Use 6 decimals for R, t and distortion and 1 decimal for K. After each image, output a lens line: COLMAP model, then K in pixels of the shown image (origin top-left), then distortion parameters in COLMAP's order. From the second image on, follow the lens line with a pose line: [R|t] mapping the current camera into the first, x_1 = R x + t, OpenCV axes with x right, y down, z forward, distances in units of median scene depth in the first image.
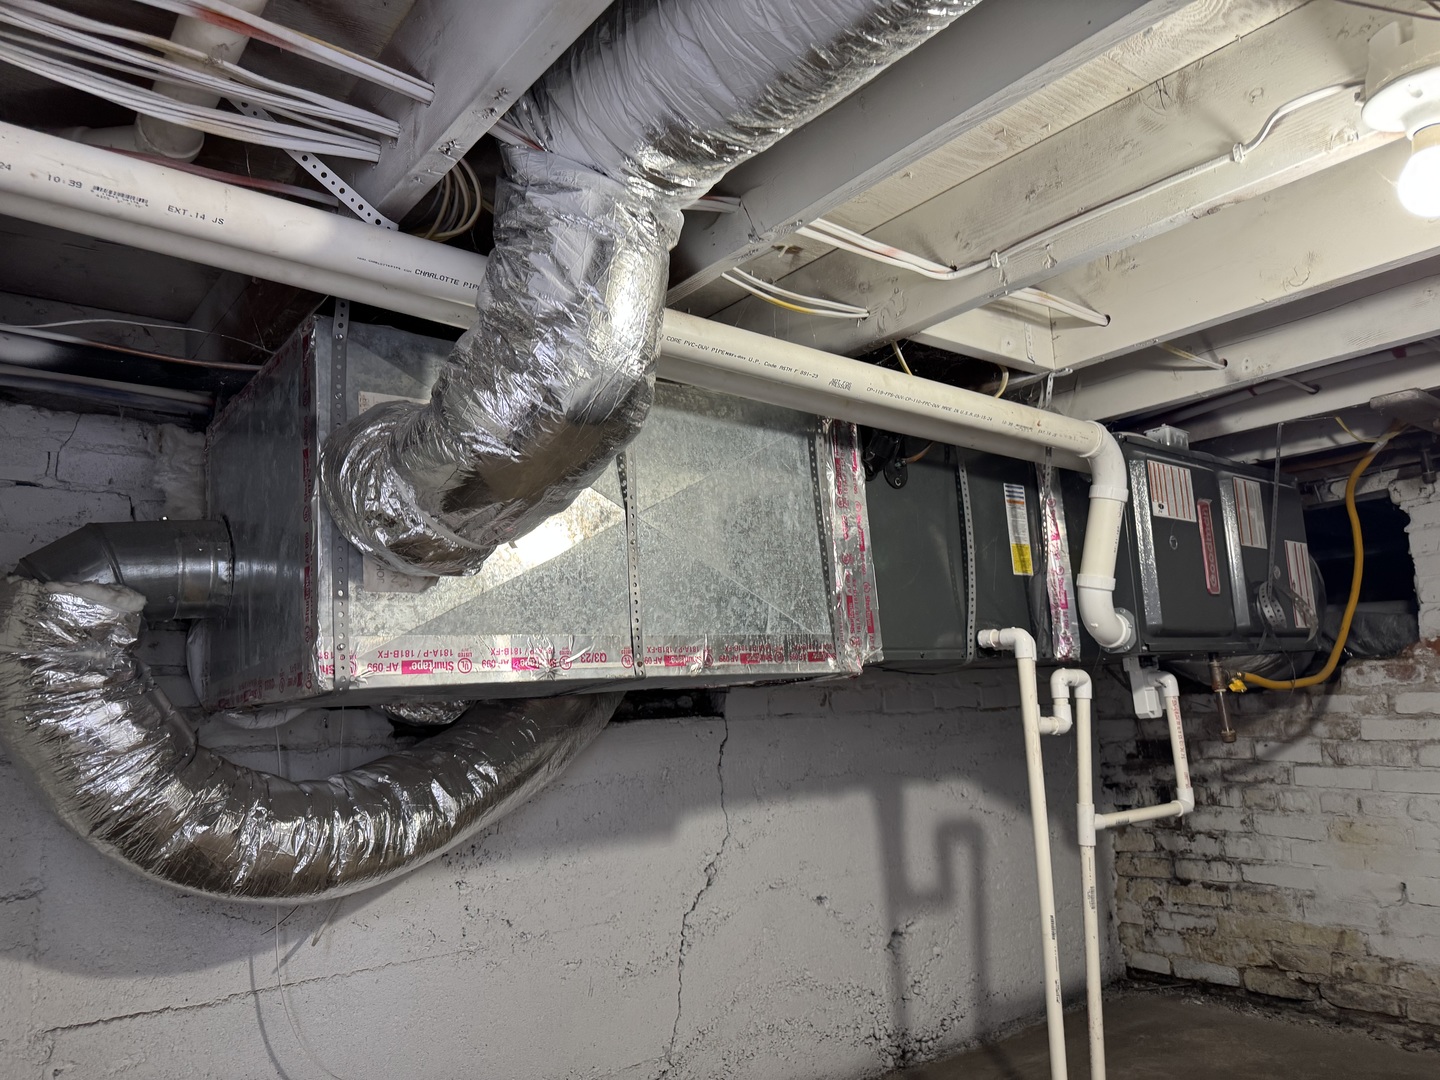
lens RADIAL K [[1010.4, 0, 722.2], [0, 1010.4, 541.6], [0, 0, 1]] dist [0.026908, -0.035509]
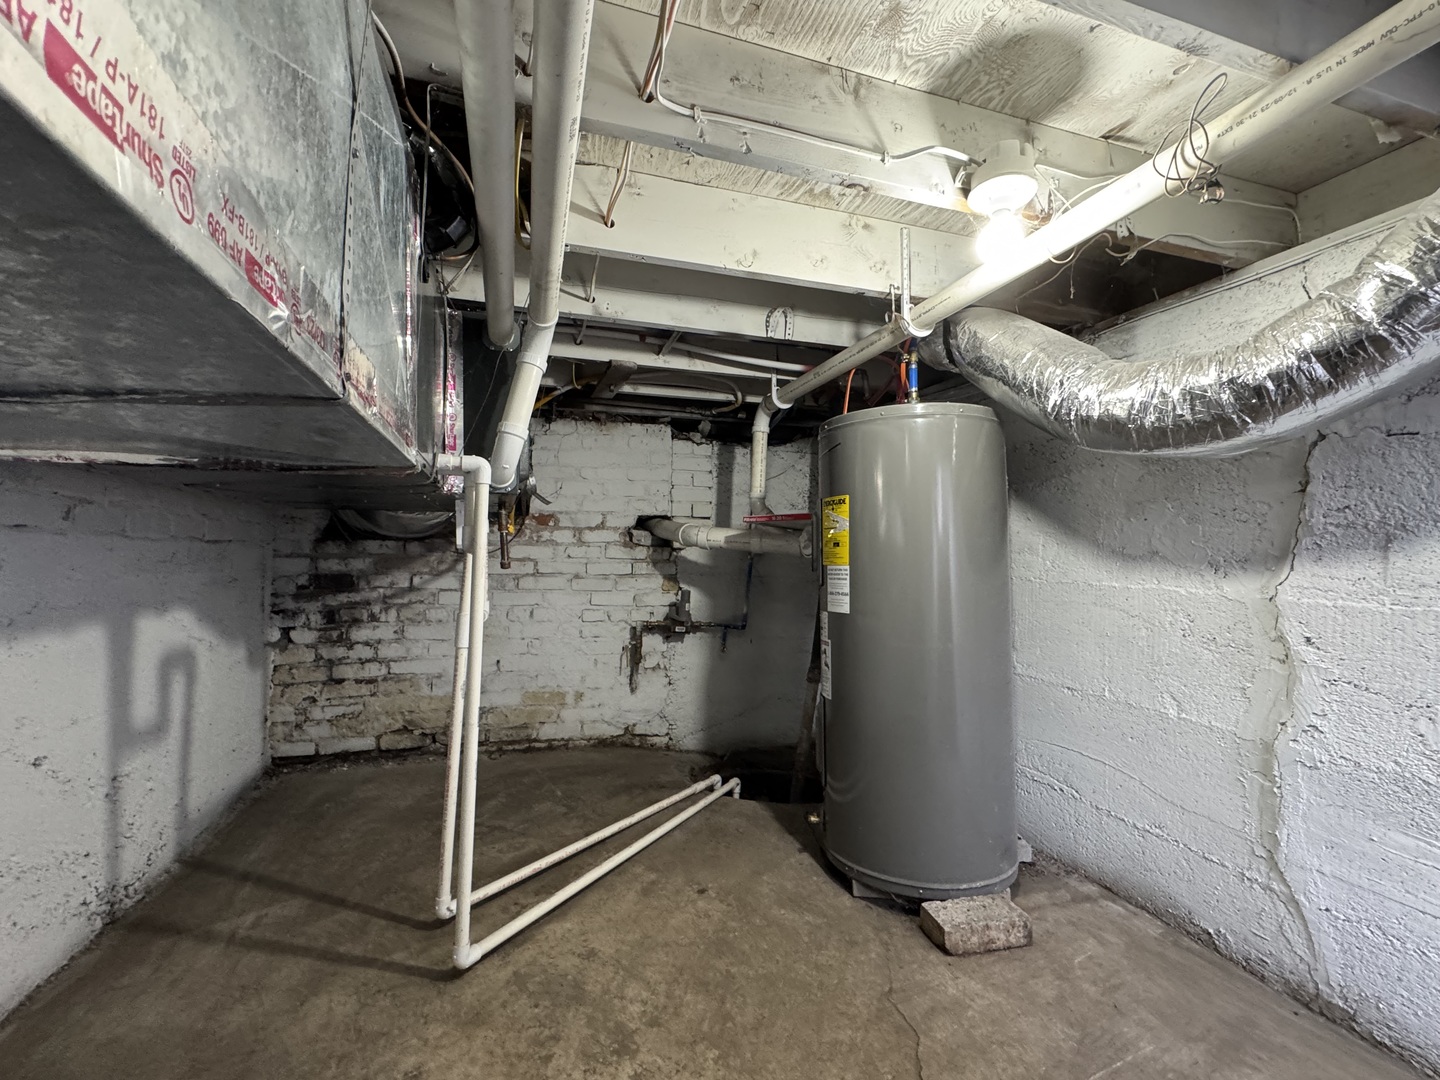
lens RADIAL K [[633.5, 0, 720.9], [0, 633.5, 536.6], [0, 0, 1]] dist [-0.004051, -0.000493]
pose [[0.352606, 0.068224, 0.933282, -0.148259], [-0.171601, 0.985140, -0.007181, 0.077270], [-0.919903, -0.157620, 0.359073, 0.299666]]
